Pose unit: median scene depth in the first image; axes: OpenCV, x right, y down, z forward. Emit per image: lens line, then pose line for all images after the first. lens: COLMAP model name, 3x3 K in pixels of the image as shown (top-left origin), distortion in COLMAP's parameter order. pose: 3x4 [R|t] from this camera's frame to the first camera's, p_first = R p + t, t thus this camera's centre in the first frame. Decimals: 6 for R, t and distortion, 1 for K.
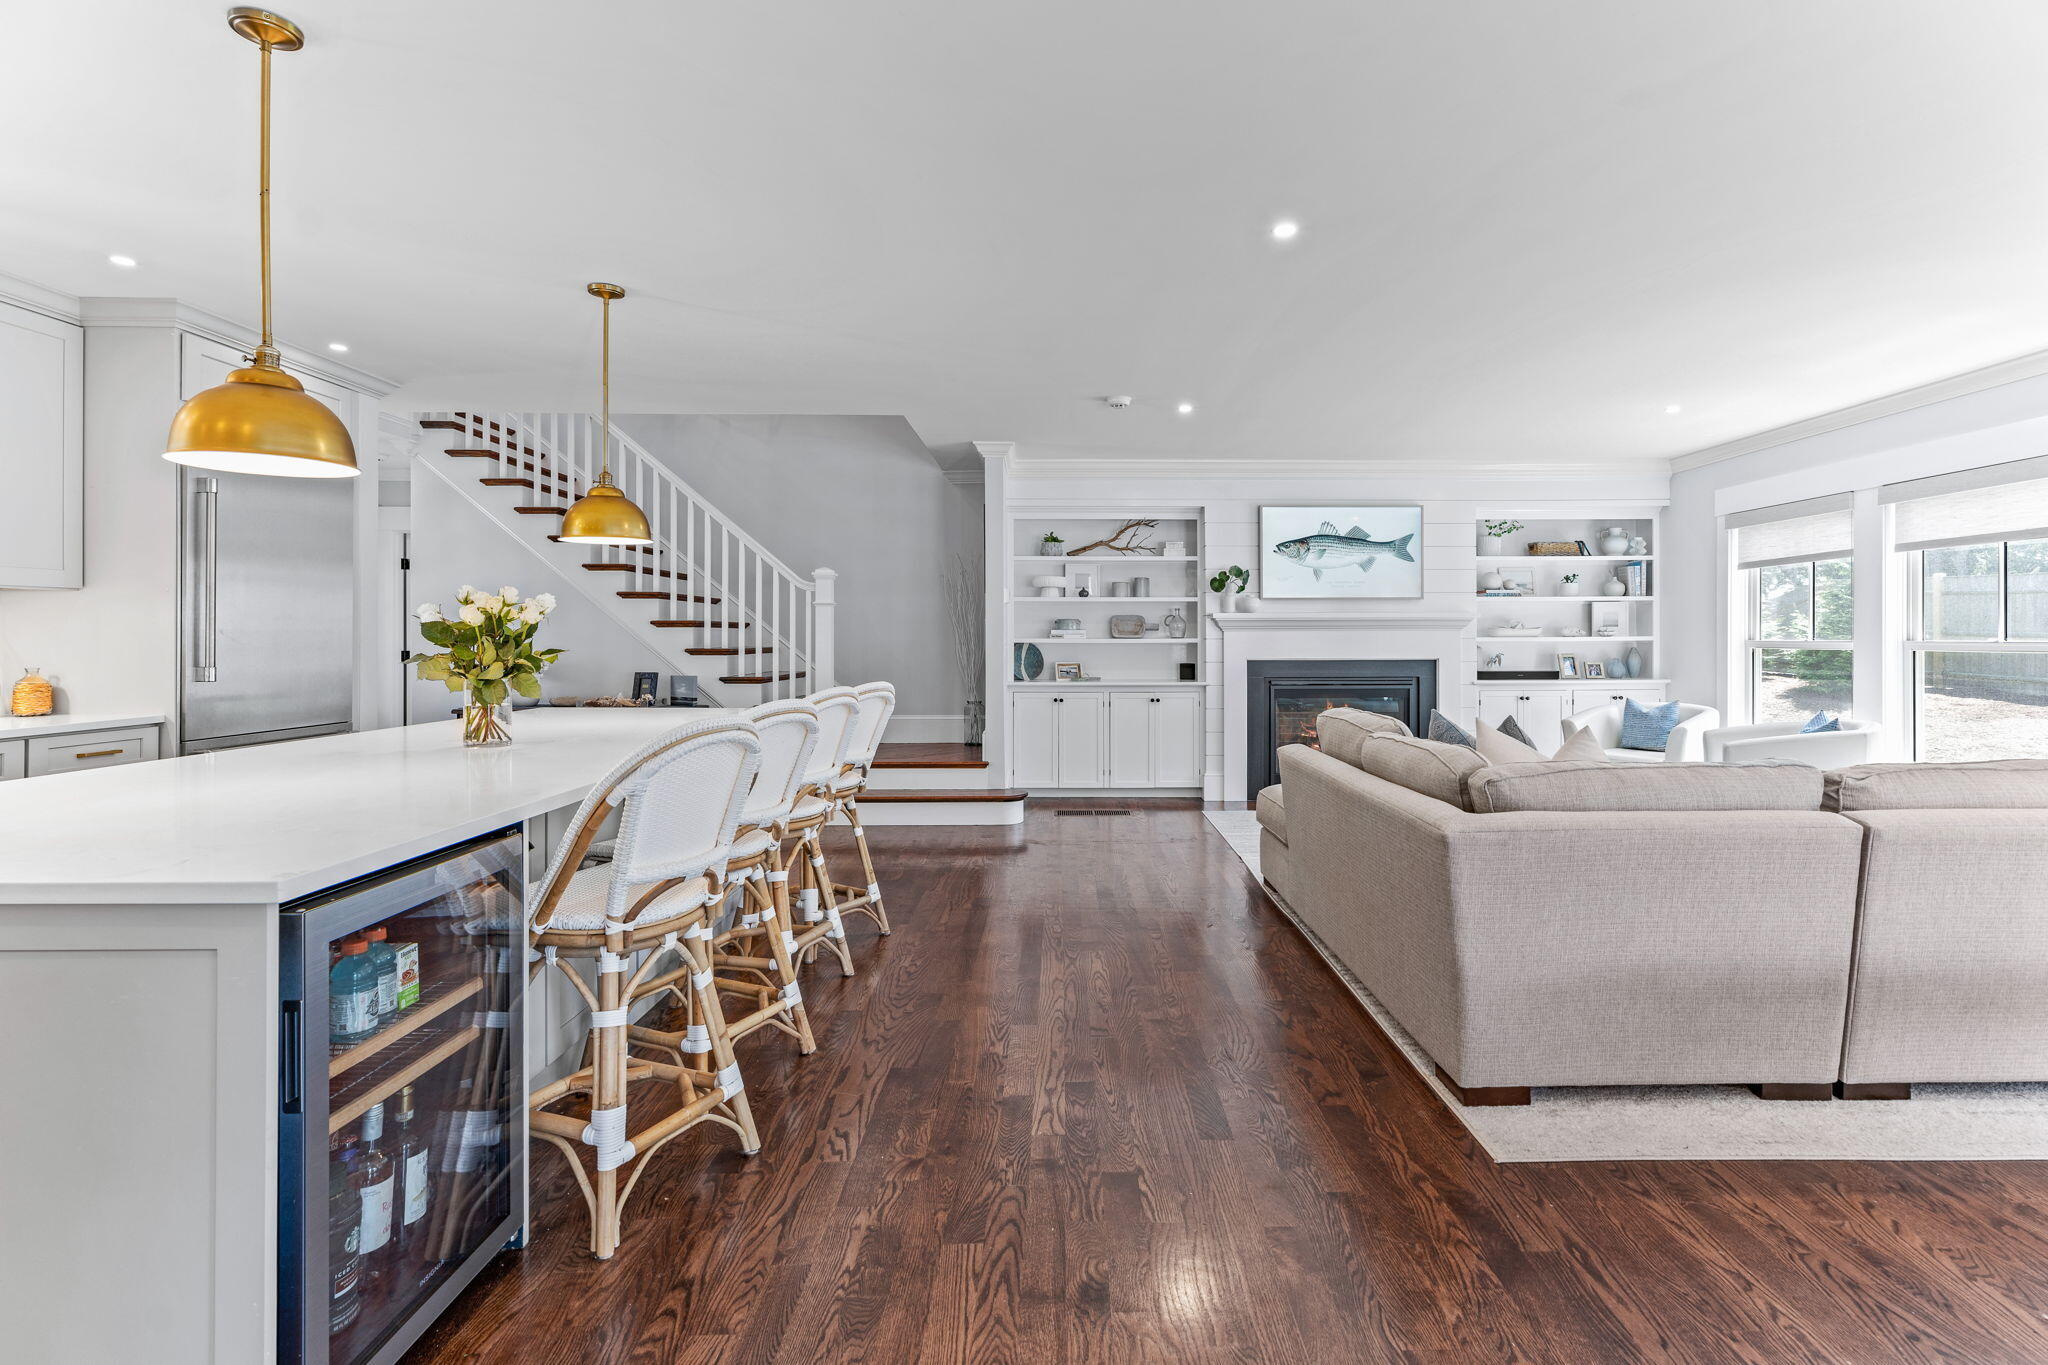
lens RADIAL K [[952.7, 0, 1006.8], [0, 952.7, 635.4], [0, 0, 1]] dist [-0.014004, 0.004725]
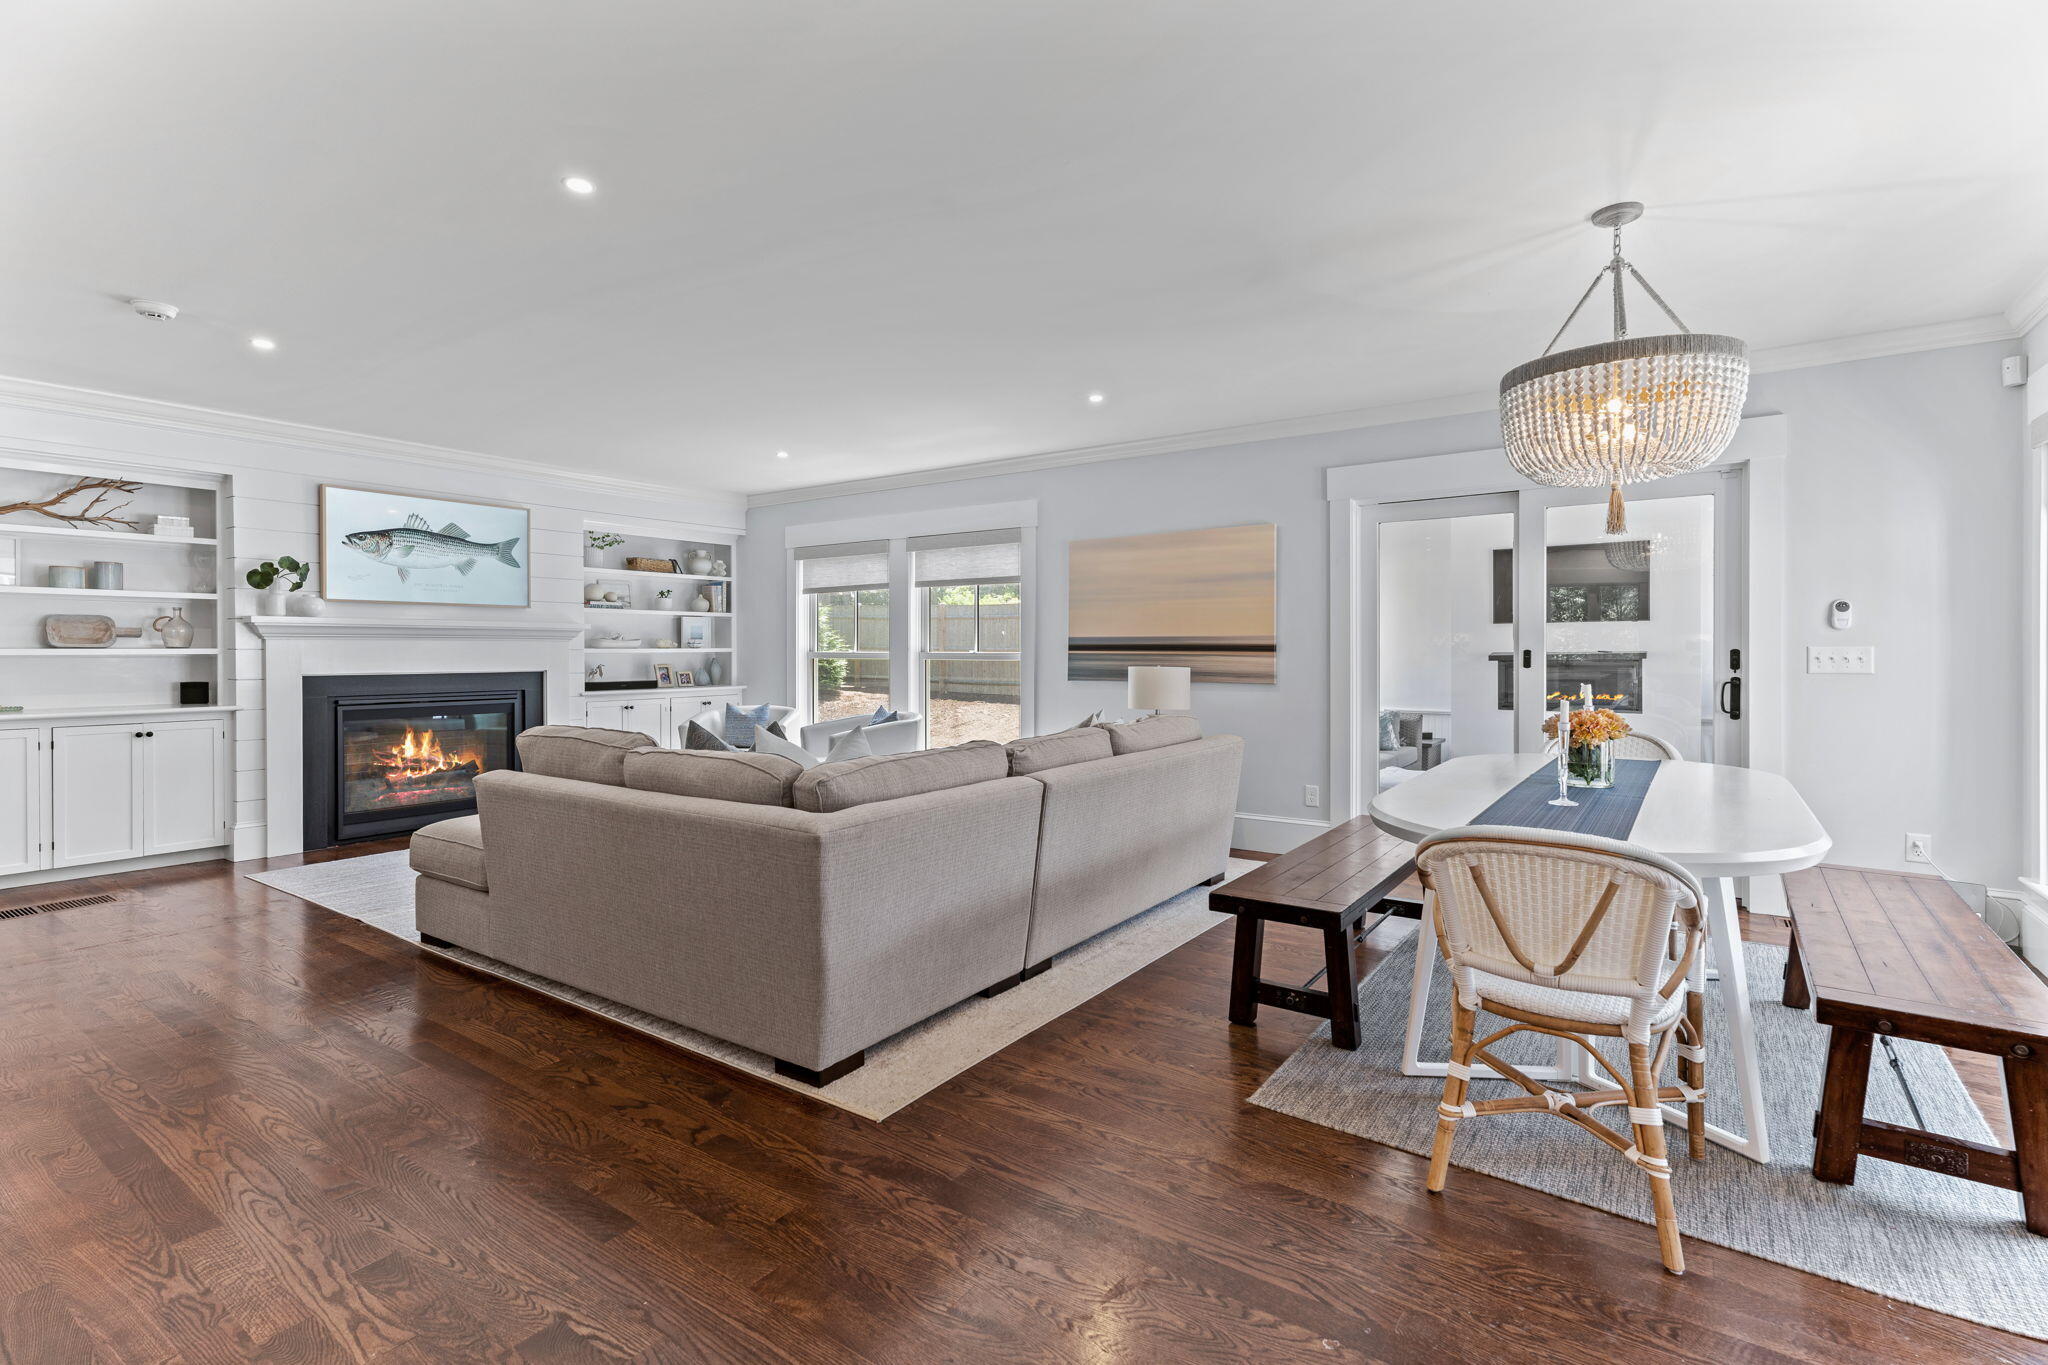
lens RADIAL K [[952.7, 0, 1029.2], [0, 952.7, 654.6], [0, 0, 1]] dist [-0.014004, 0.004725]
pose [[0.552345, -0.002528, 0.833612, -0.093050], [-0.004881, 0.999968, 0.006266, 0.000182], [-0.833601, -0.007530, 0.552315, 0.072109]]
